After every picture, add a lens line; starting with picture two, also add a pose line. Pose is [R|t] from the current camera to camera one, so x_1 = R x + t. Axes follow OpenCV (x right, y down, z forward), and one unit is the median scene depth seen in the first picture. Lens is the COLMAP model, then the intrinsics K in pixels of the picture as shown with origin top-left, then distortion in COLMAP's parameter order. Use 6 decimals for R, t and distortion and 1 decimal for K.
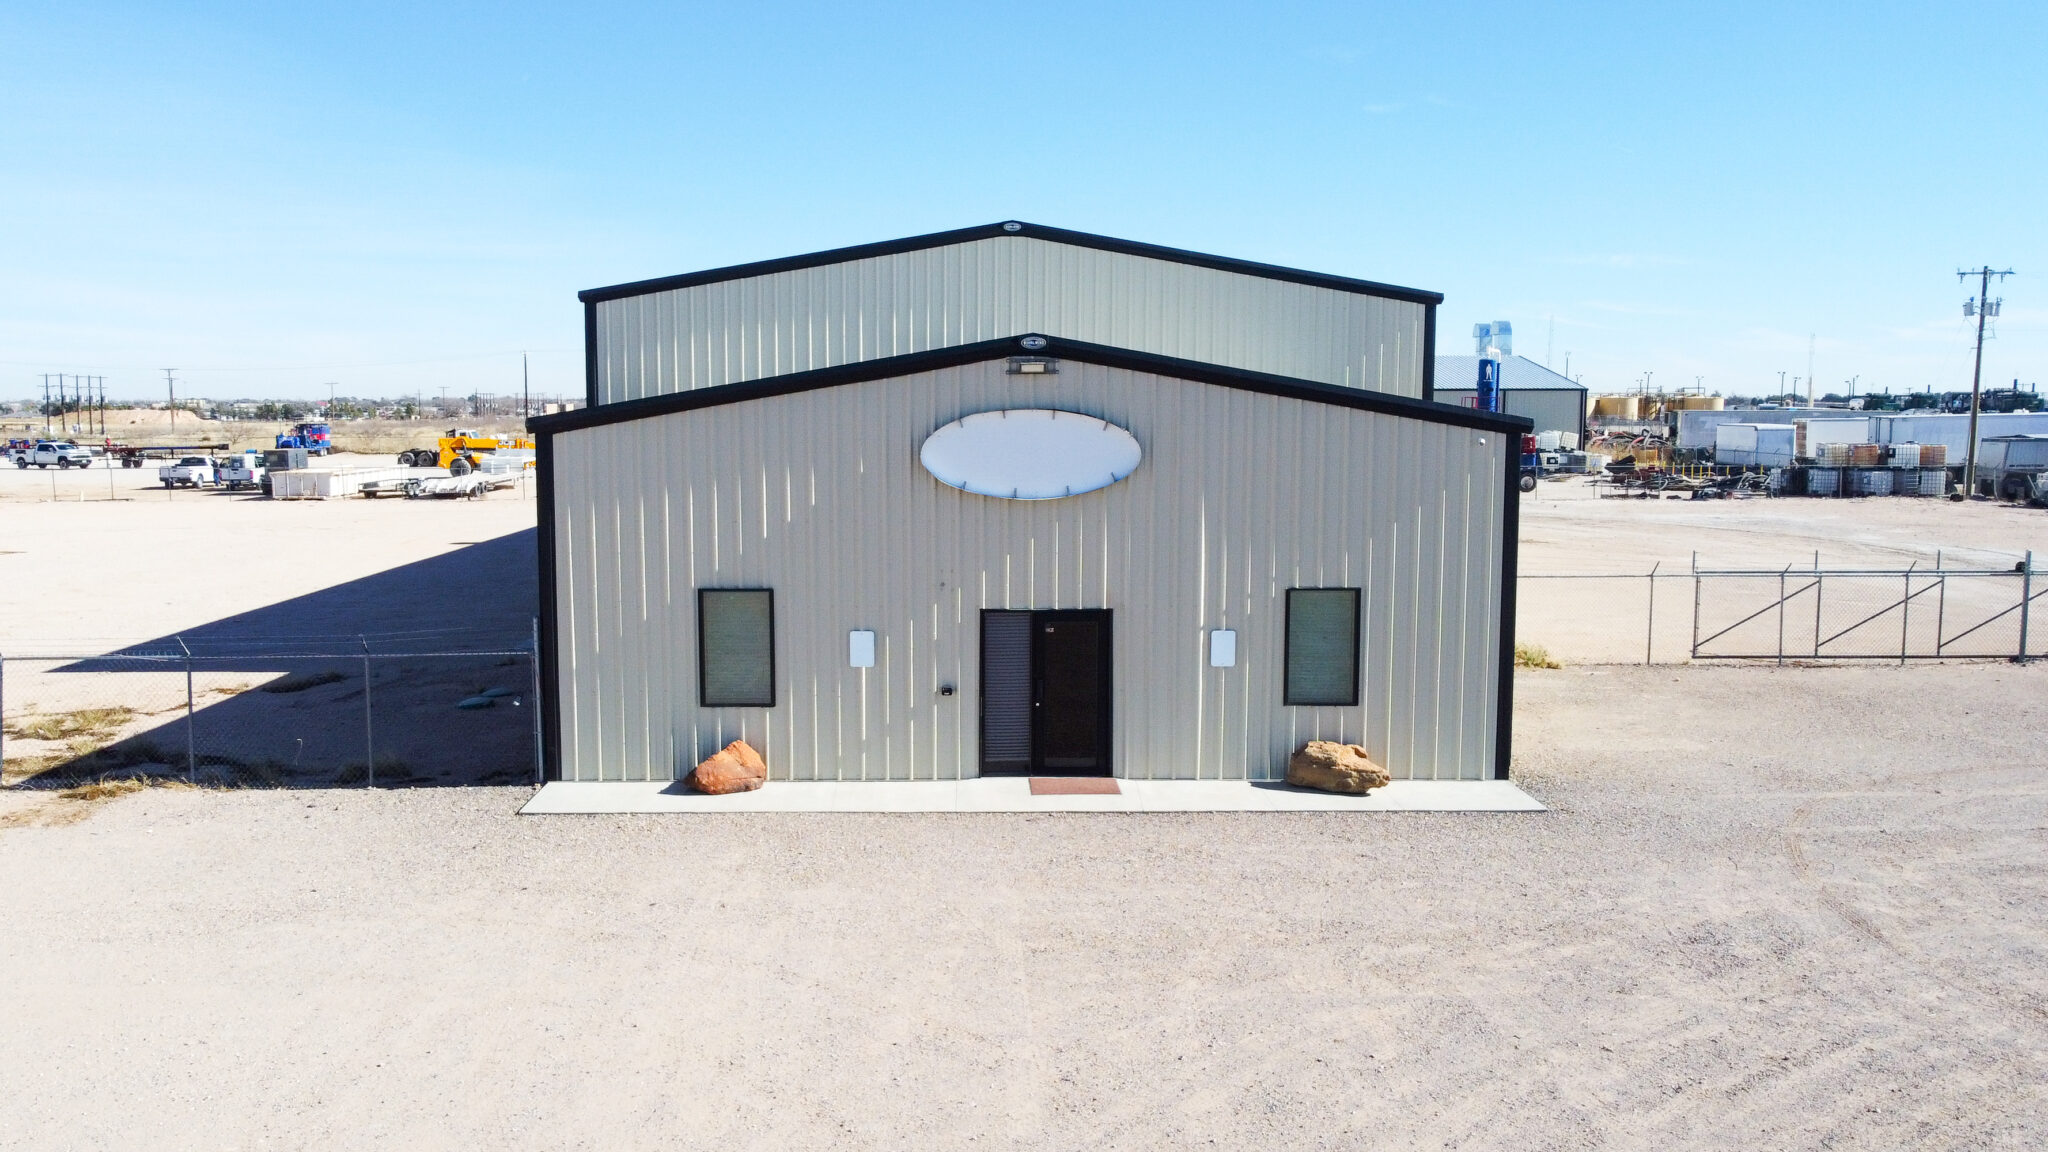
lens RADIAL K [[1673.2, 0, 1024.0], [0, 1673.2, 576.0], [0, 0, 1]] dist [0.010719, 0.002016]
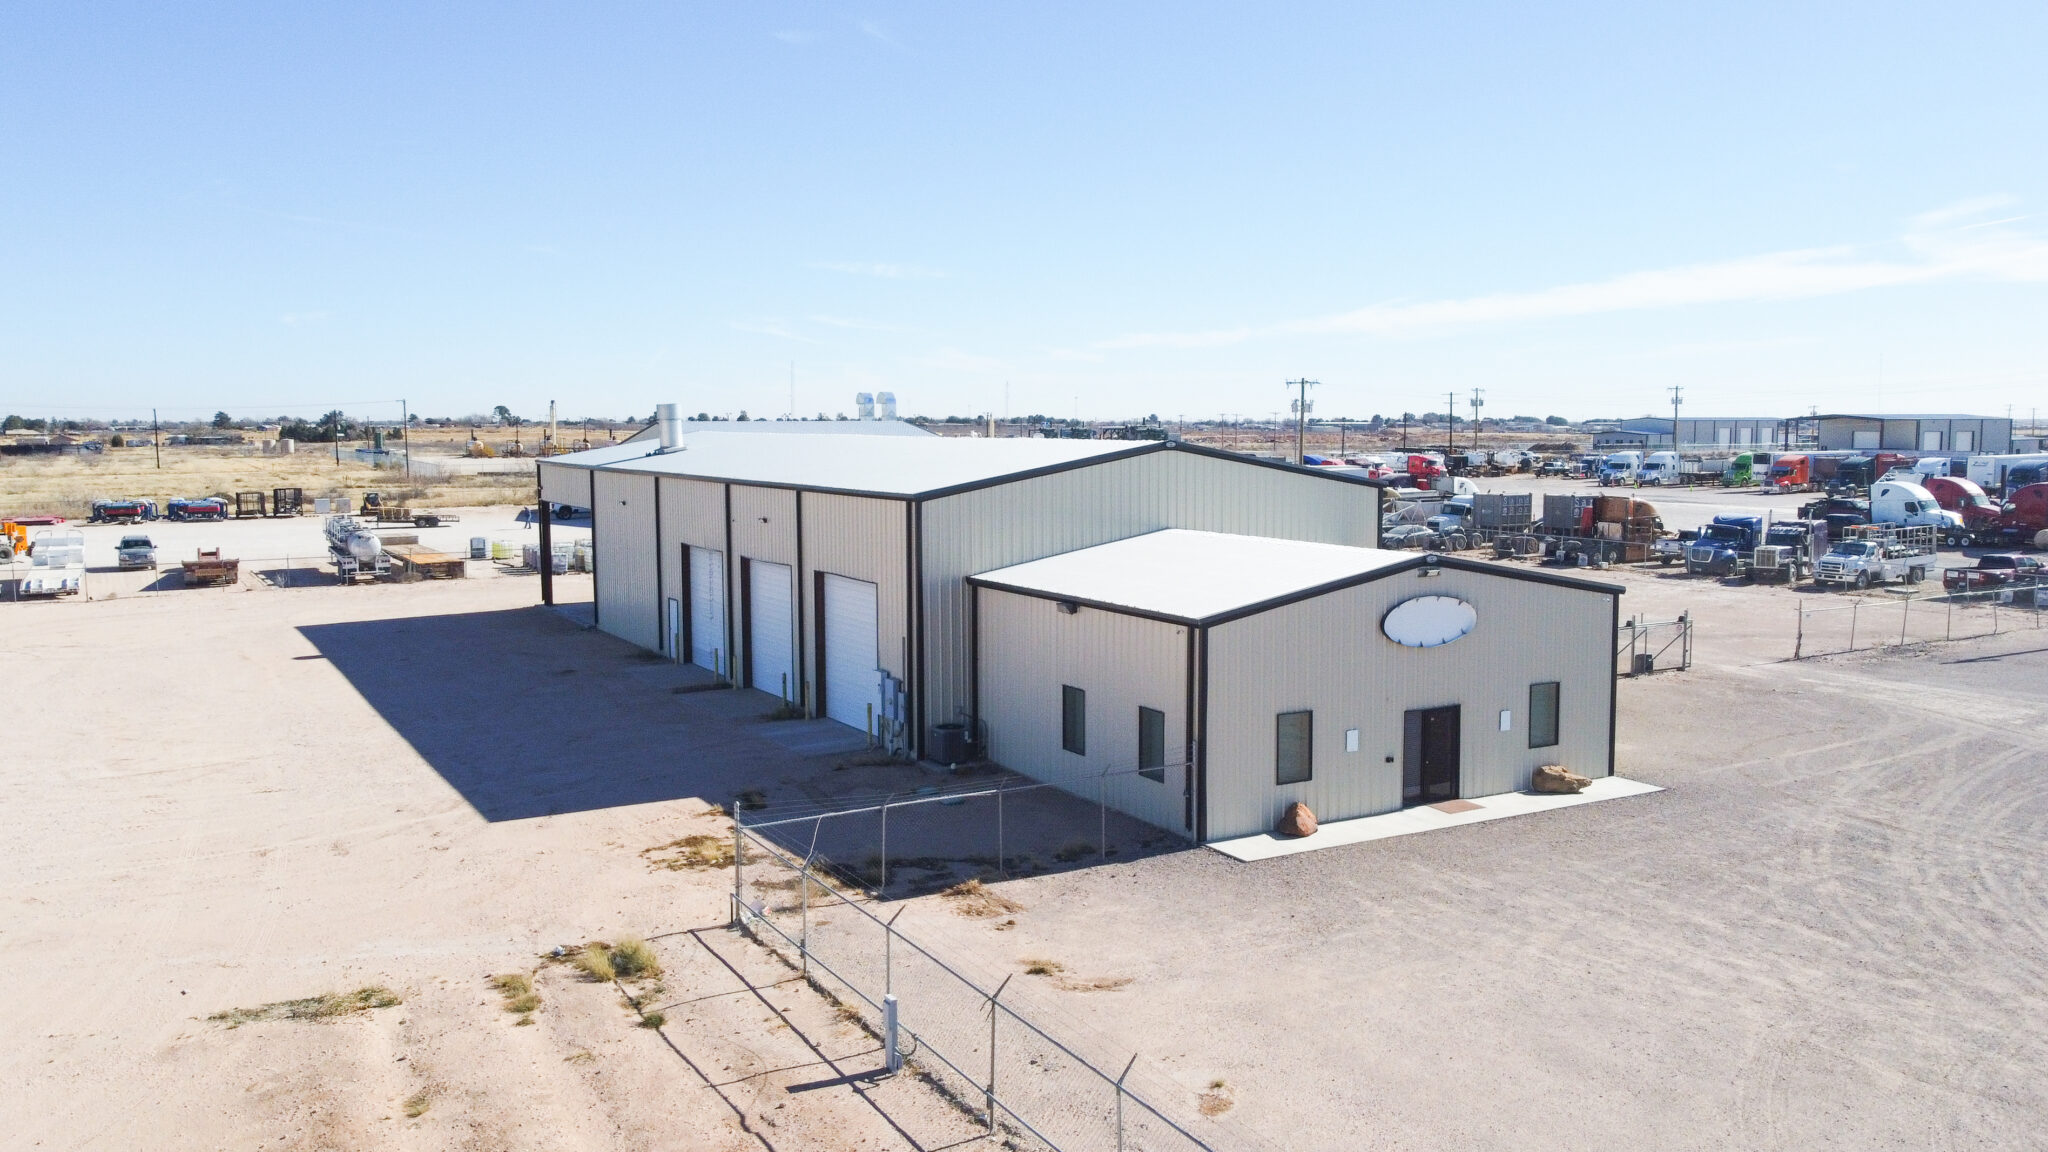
lens RADIAL K [[1531.1, 0, 1024.0], [0, 1531.1, 576.0], [0, 0, 1]] dist [-0.002334, -0.006780]
pose [[0.886387, -0.050882, 0.460141, -1.119415], [0.054524, 0.998498, 0.005381, -0.152882], [-0.459724, 0.020319, 0.887829, -0.235692]]
